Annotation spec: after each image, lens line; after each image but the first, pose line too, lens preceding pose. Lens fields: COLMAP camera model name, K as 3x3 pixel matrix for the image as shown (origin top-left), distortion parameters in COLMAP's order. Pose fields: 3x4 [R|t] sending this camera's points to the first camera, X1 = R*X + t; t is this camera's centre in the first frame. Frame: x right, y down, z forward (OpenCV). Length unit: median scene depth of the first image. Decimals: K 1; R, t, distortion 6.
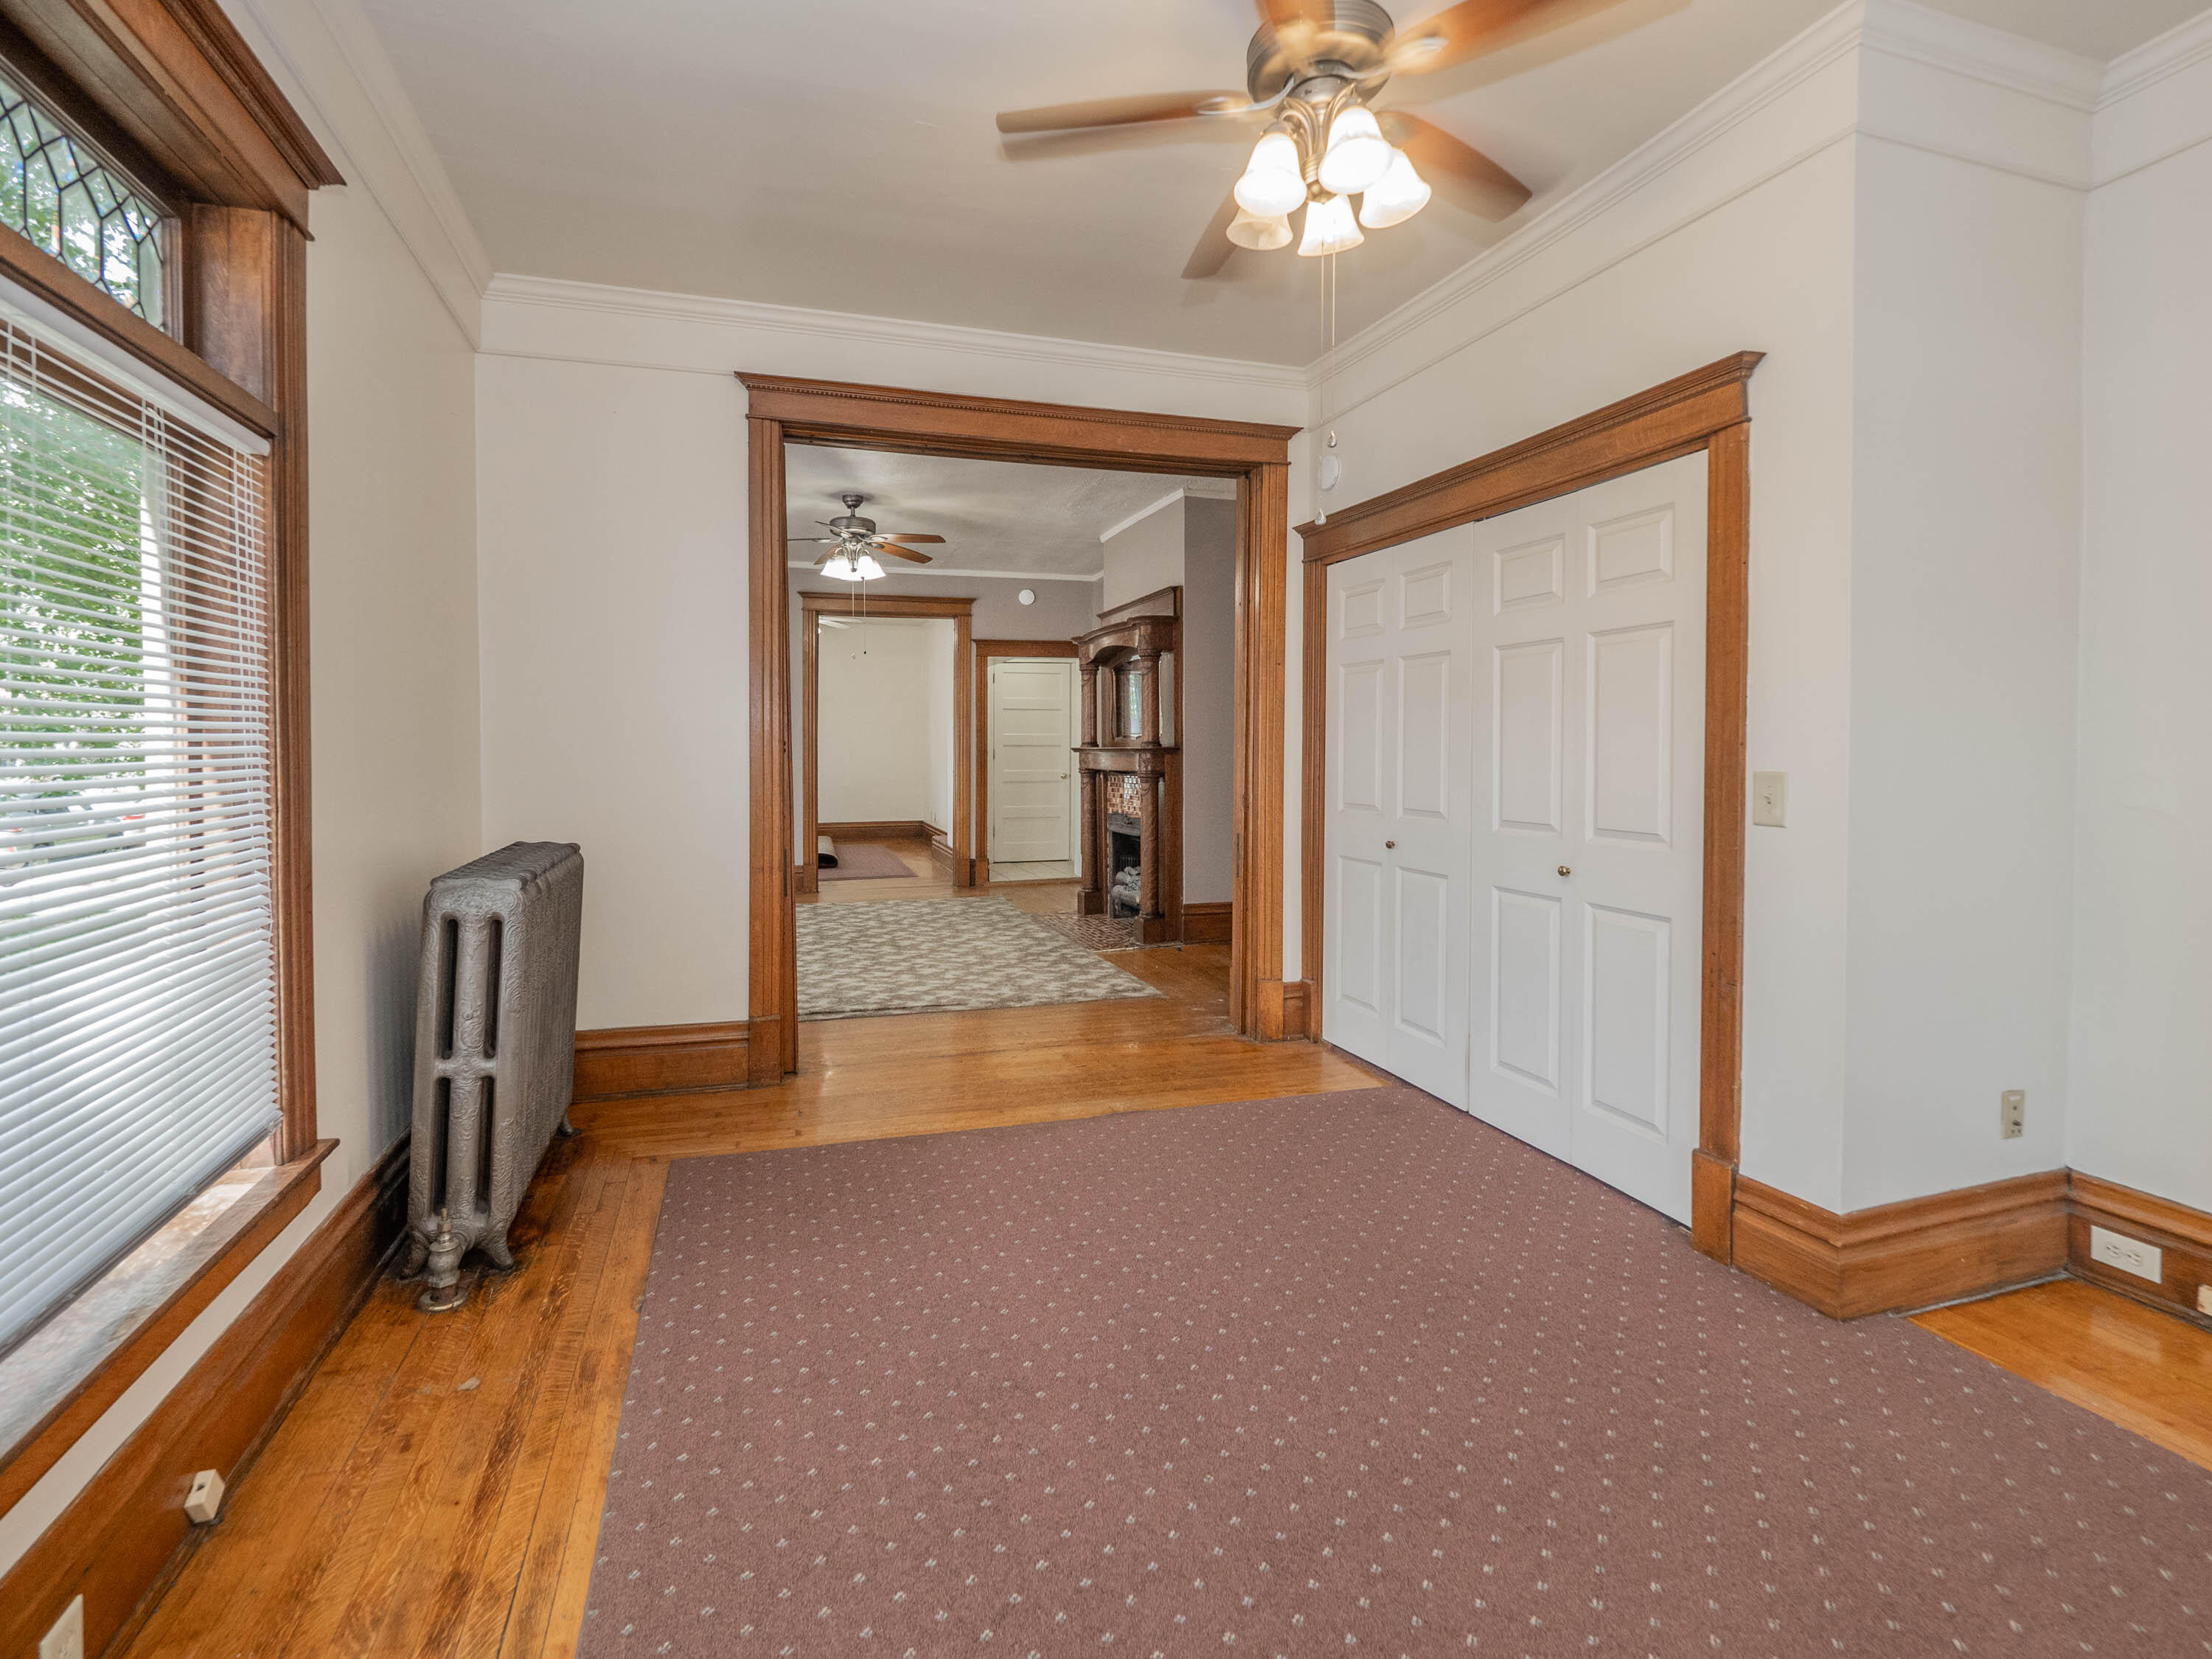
lens RADIAL K [[1014.1, 0, 1105.6], [0, 1014.1, 772.4], [0, 0, 1]] dist [0.019540, -0.023988]
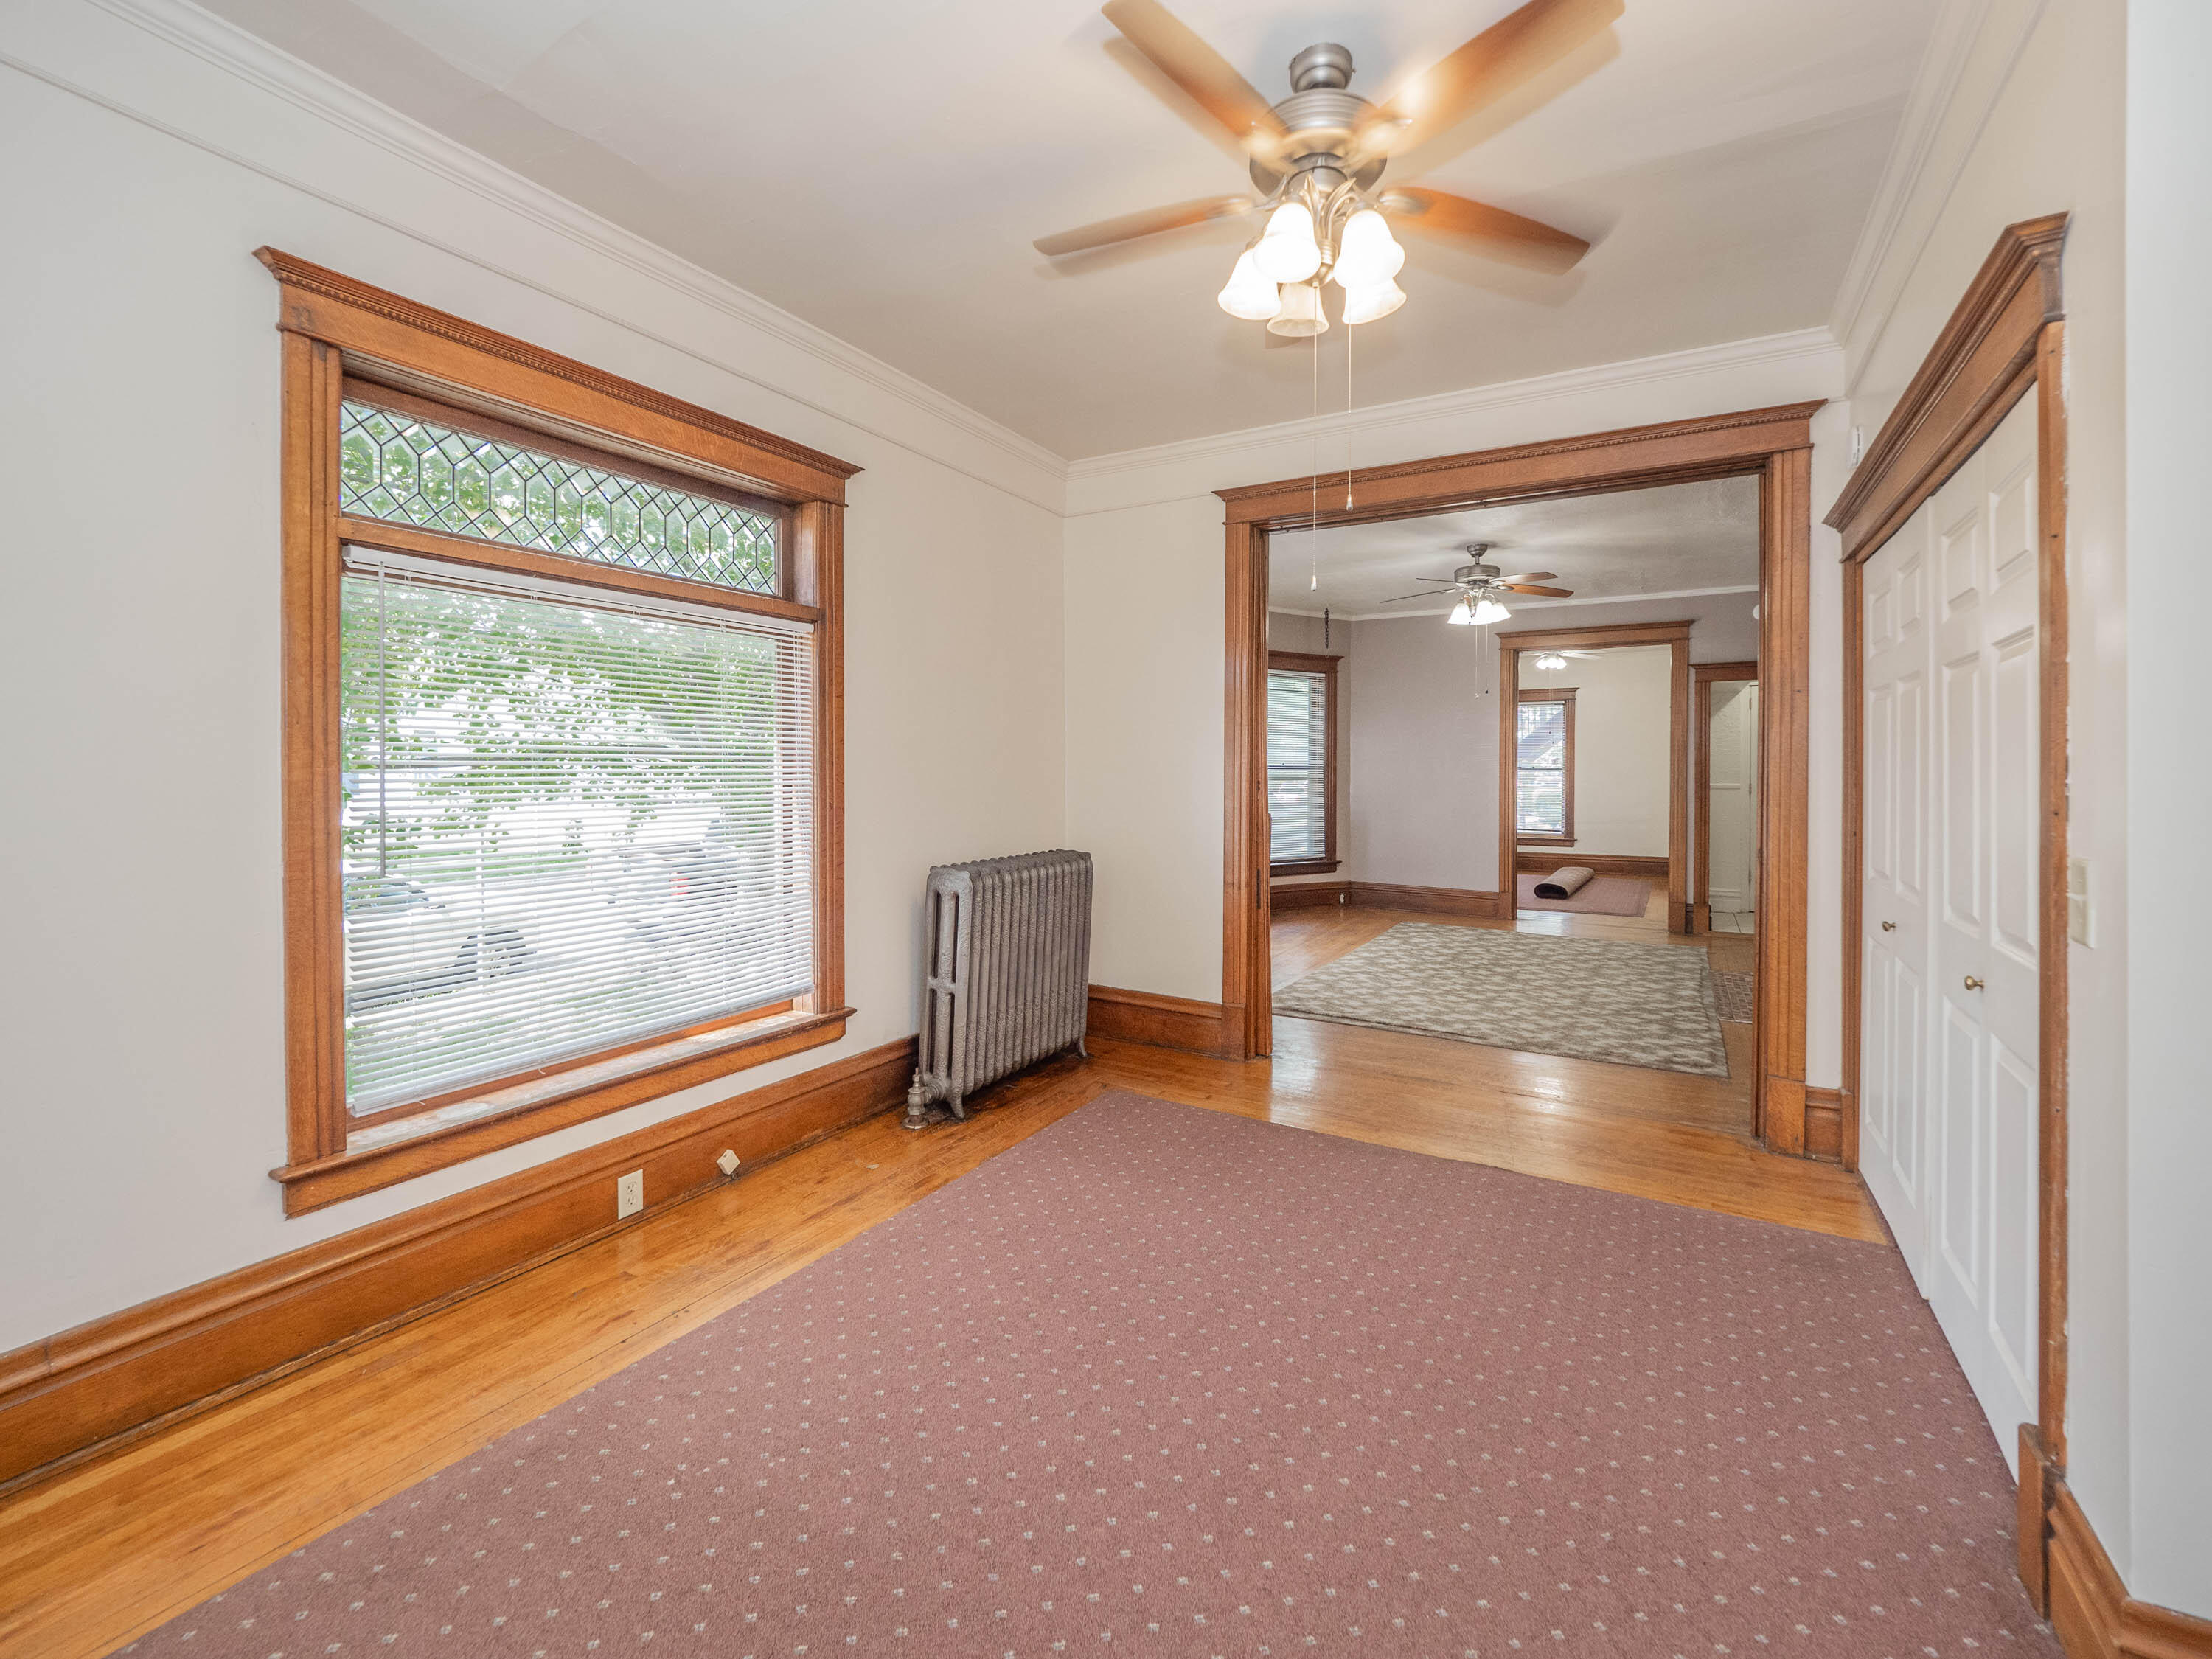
lens RADIAL K [[959.1, 0, 1128.8], [0, 959.1, 777.0], [0, 0, 1]] dist [0.003113, -0.008288]
pose [[0.692492, 0.009893, -0.721358, 0.459316], [-0.025231, 0.999626, -0.010511, -0.021719], [0.720985, 0.025480, 0.692483, 0.104439]]
